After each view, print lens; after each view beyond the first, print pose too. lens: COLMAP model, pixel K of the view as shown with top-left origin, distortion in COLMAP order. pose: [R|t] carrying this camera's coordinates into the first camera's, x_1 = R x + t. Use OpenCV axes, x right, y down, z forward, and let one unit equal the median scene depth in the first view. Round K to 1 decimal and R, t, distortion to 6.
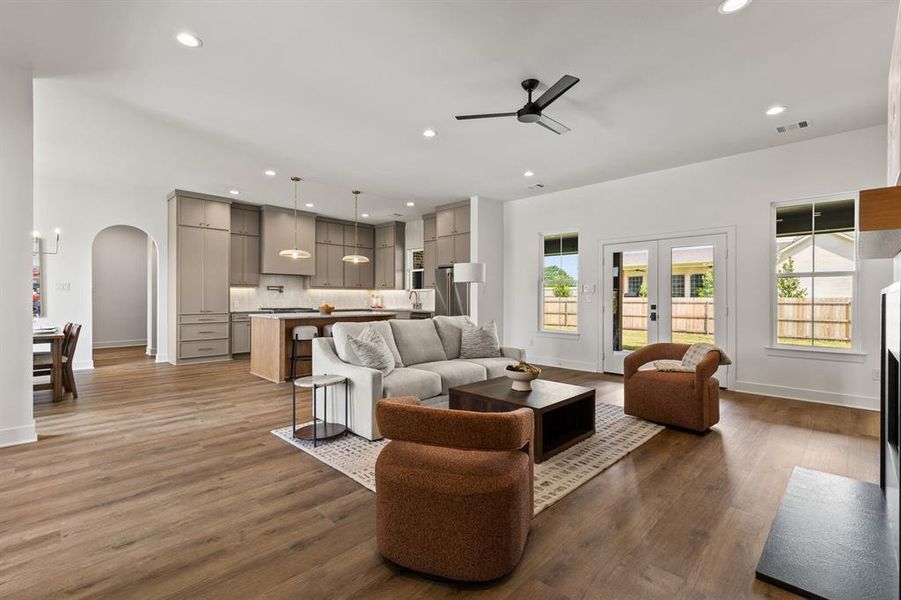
lens RADIAL K [[405.3, 0, 446.0], [0, 405.3, 298.7], [0, 0, 1]] dist [0.002345, 0.000131]
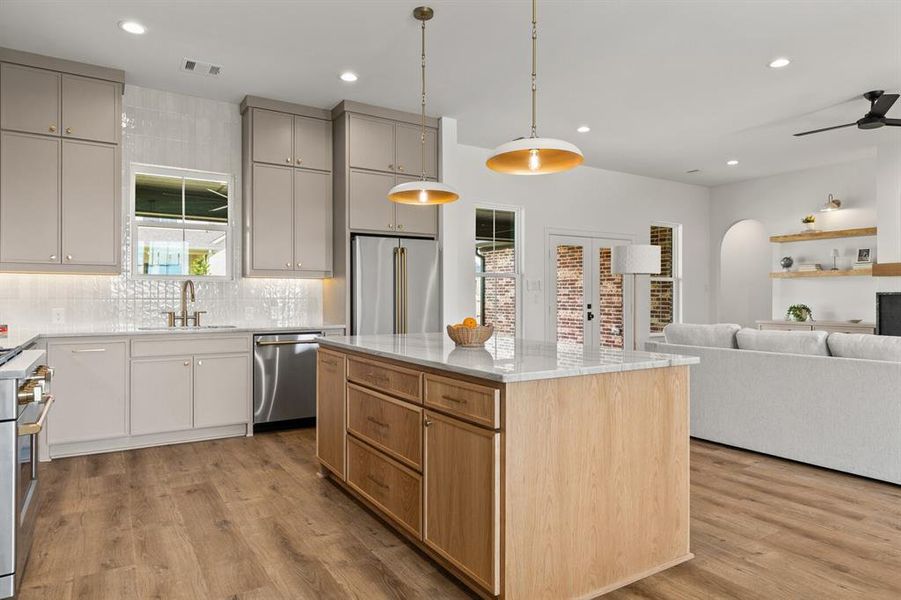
lens RADIAL K [[549.0, 0, 450.5], [0, 549.0, 300.0], [0, 0, 1]] dist [0.004571, -0.000292]
pose [[0.225099, -0.008102, 0.974302, -0.648263], [0.002284, 0.999967, 0.007788, -0.004354], [-0.974333, 0.000472, 0.225110, 0.791140]]
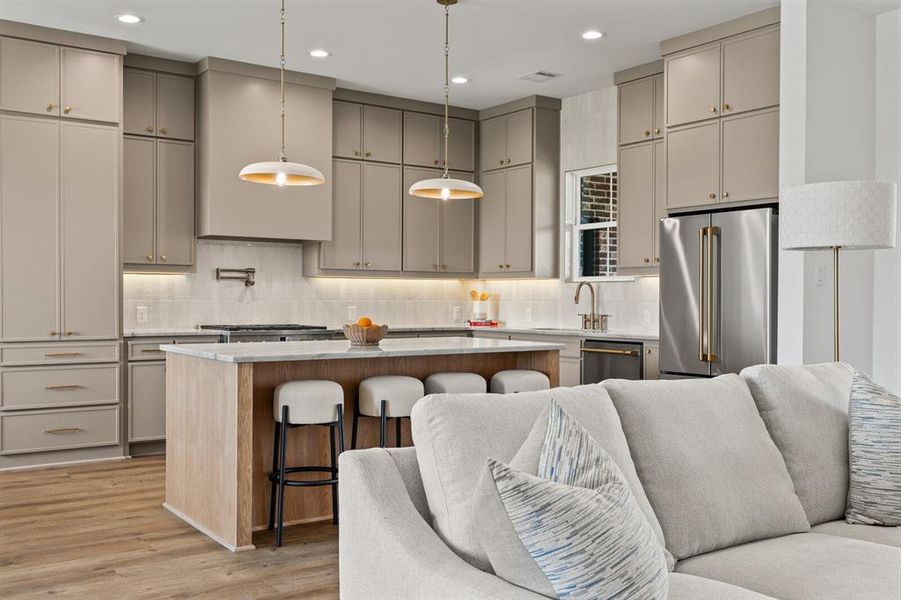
lens RADIAL K [[873.2, 0, 446.4], [0, 873.2, 315.6], [0, 0, 1]] dist [0.001749, 0.003940]
pose [[0.984950, 0.005193, -0.172760, -0.082266], [-0.002194, 0.999844, 0.017548, -0.001581], [0.172824, -0.016904, 0.984808, 0.228098]]
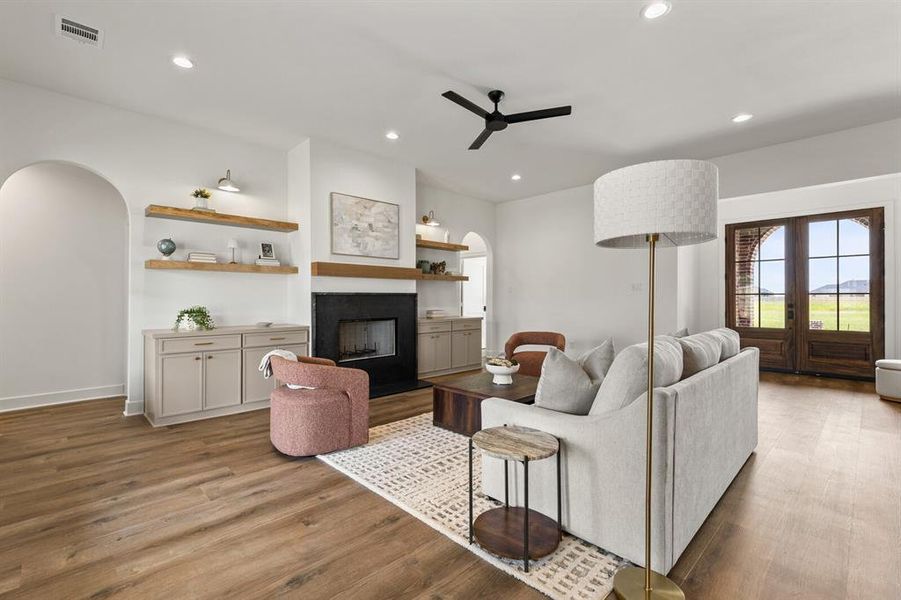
lens RADIAL K [[404.1, 0, 452.7], [0, 404.1, 318.9], [0, 0, 1]] dist [0.000492, 0.000019]
pose [[-0.999952, -0.007435, 0.006307, 0.141972], [-0.007070, 0.998403, 0.056051, -0.003923], [-0.006713, 0.056004, -0.998408, 0.940334]]
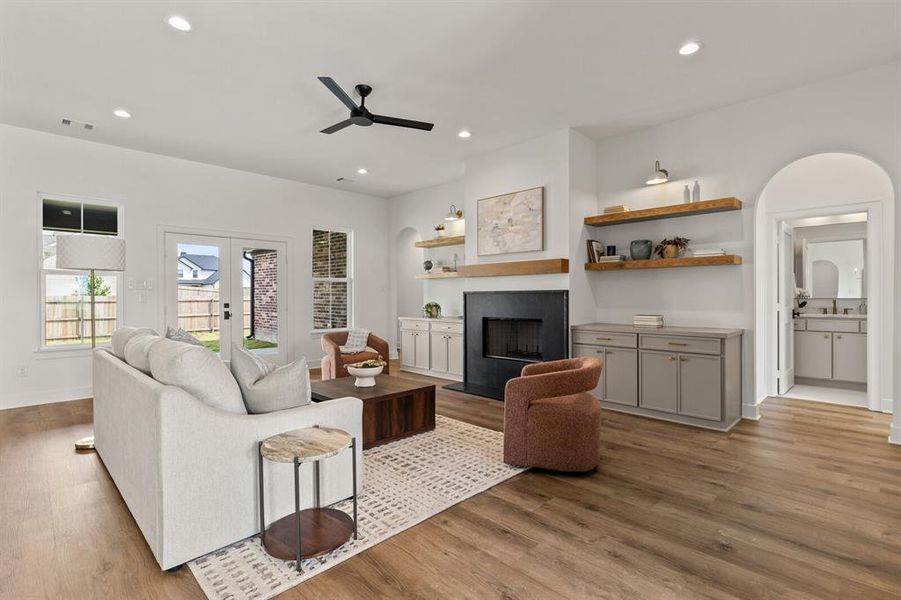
lens RADIAL K [[425.4, 0, 448.8], [0, 425.4, 299.6], [0, 0, 1]] dist [-0.001117, 0.000046]
pose [[0.001871, -0.010820, 0.999940, -0.397754], [0.004332, 0.999932, 0.010812, -0.002355], [-0.999989, 0.004311, 0.001917, 0.353192]]
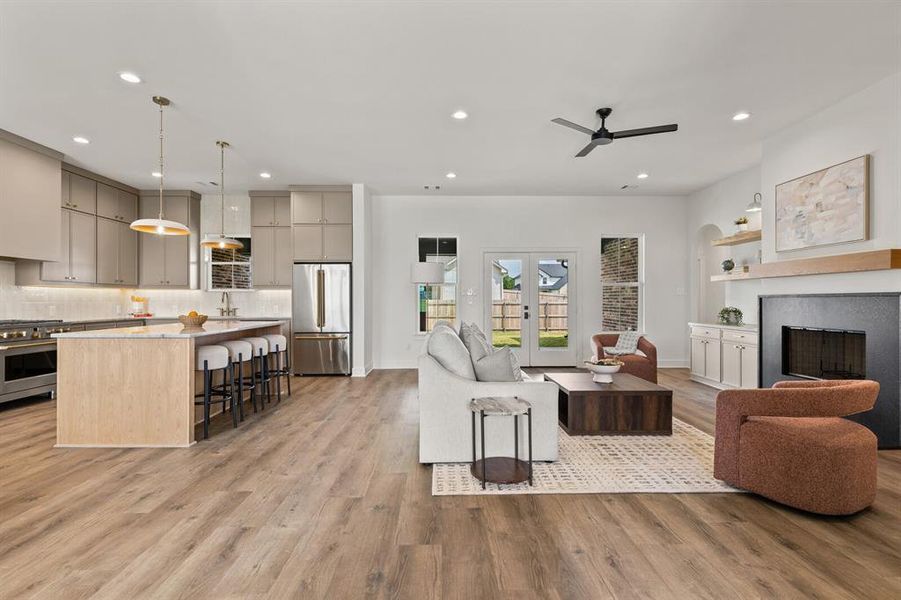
lens RADIAL K [[425.4, 0, 448.8], [0, 425.4, 299.6], [0, 0, 1]] dist [-0.001117, 0.000046]
pose [[0.695984, -0.001184, 0.718056, -0.430031], [0.003774, 0.999991, -0.002009, -0.001688], [-0.718047, 0.004108, 0.695982, 0.217754]]
